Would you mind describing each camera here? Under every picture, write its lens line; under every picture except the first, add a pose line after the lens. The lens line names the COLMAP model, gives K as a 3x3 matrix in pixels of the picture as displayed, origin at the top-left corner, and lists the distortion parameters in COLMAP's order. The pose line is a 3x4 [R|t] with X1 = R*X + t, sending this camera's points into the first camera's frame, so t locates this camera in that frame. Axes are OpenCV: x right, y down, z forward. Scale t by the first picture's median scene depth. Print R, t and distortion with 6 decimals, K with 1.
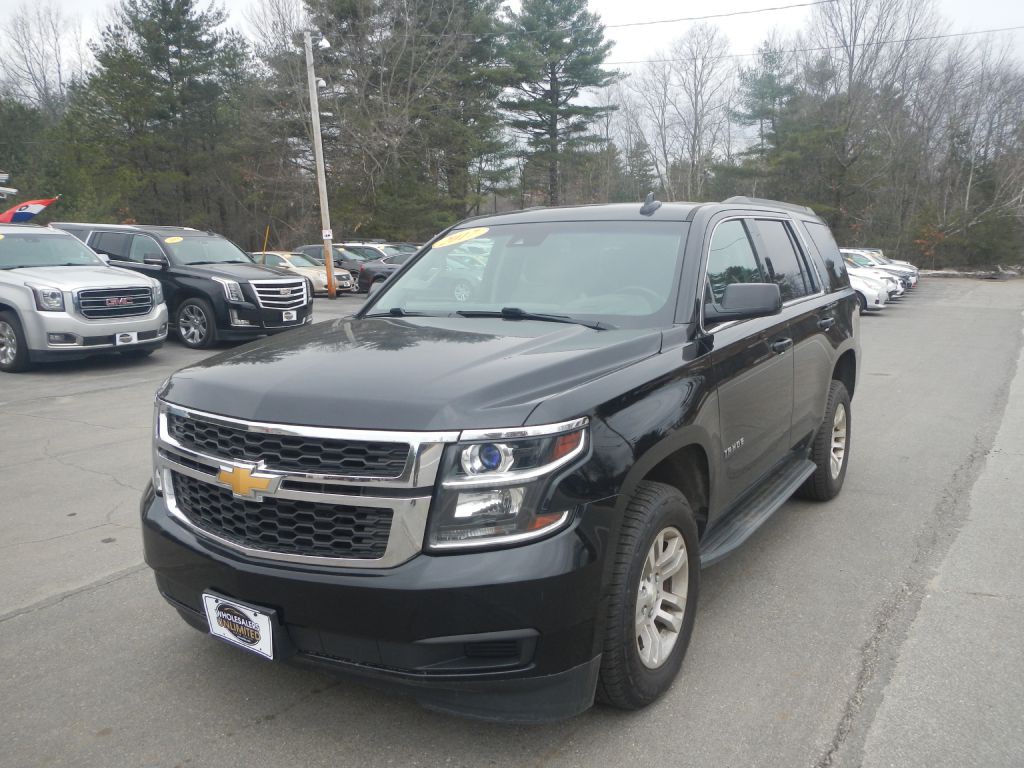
lens RADIAL K [[844.5, 0, 512.0], [0, 844.5, 384.0], [0, 0, 1]] dist [0.000917, -0.009062]
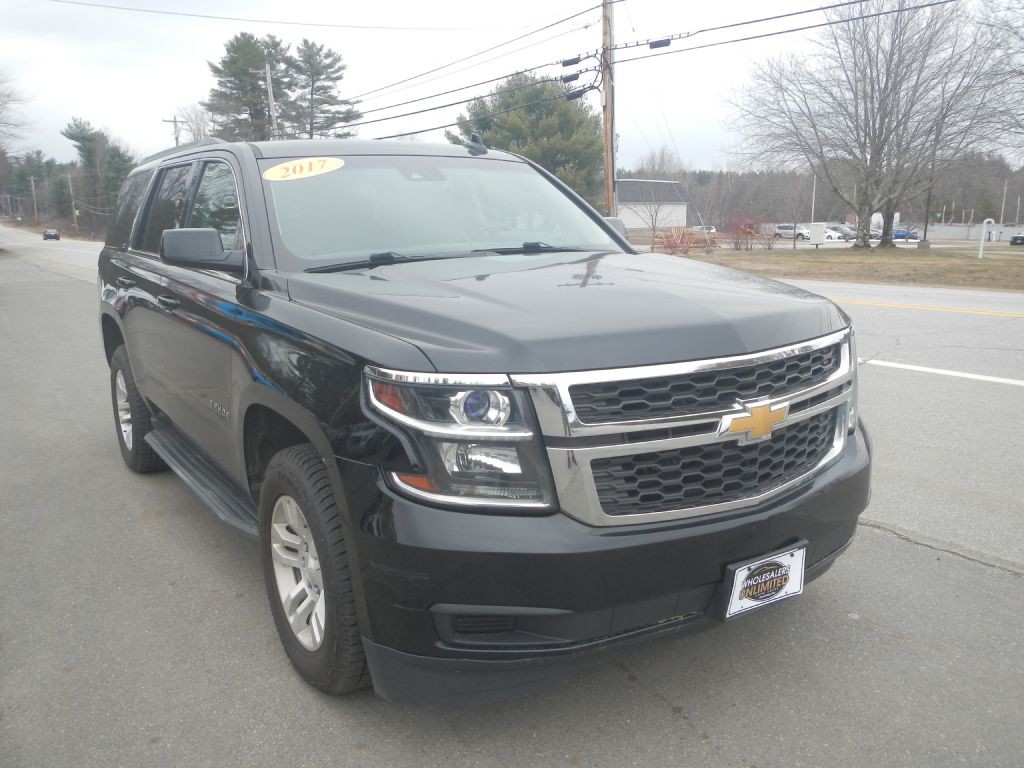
lens RADIAL K [[844.5, 0, 512.0], [0, 844.5, 384.0], [0, 0, 1]] dist [0.000917, -0.009062]
pose [[0.400763, -0.174251, 0.899459, -0.266212], [0.154433, 0.980547, 0.121151, -0.015453], [-0.903072, 0.090353, 0.419877, 0.188542]]
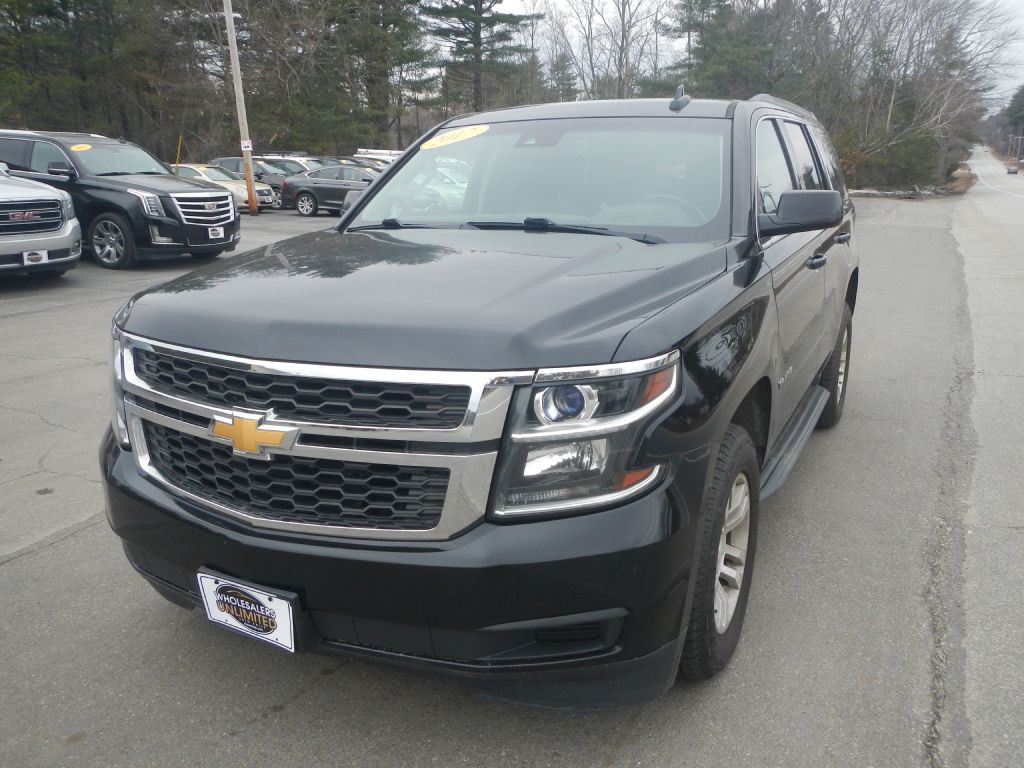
lens RADIAL K [[844.5, 0, 512.0], [0, 844.5, 384.0], [0, 0, 1]] dist [0.000917, -0.009062]
pose [[0.995671, -0.014758, 0.091767, -0.031373], [0.006059, 0.995520, 0.094361, -0.001289], [-0.092748, -0.093396, 0.991300, 0.042985]]
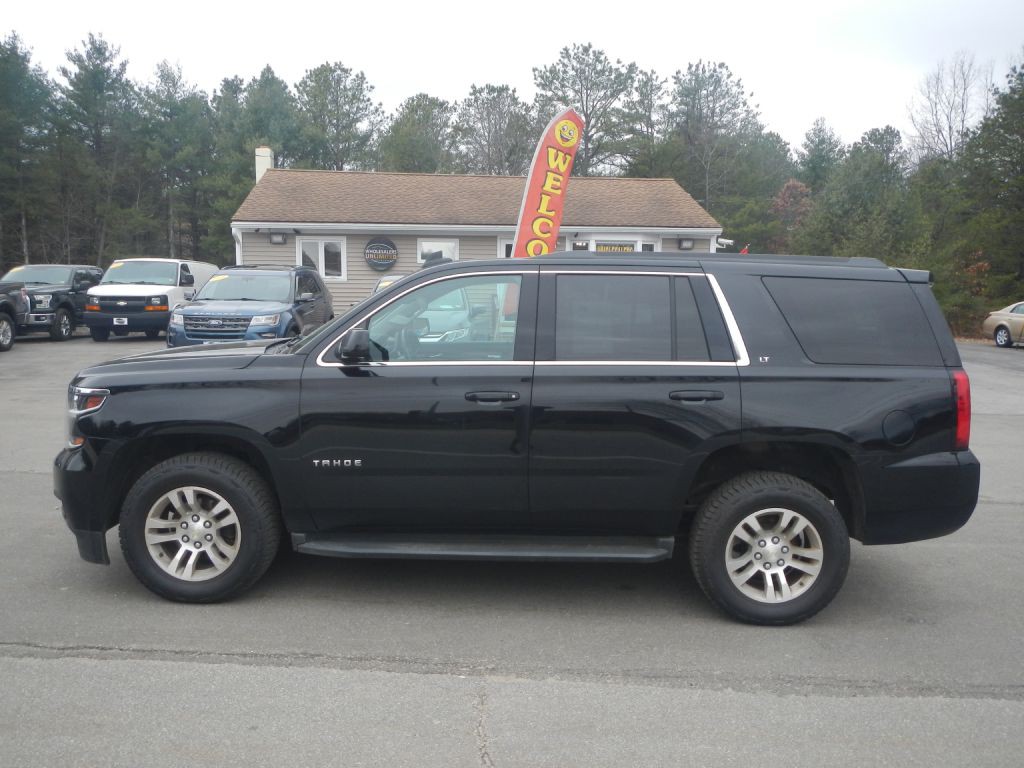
lens RADIAL K [[844.5, 0, 512.0], [0, 844.5, 384.0], [0, 0, 1]] dist [0.000917, -0.009062]
pose [[0.513034, 0.123042, -0.849504, 0.415006], [-0.164540, 0.985417, 0.043358, -0.038863], [0.842450, 0.117533, 0.525798, 0.167188]]
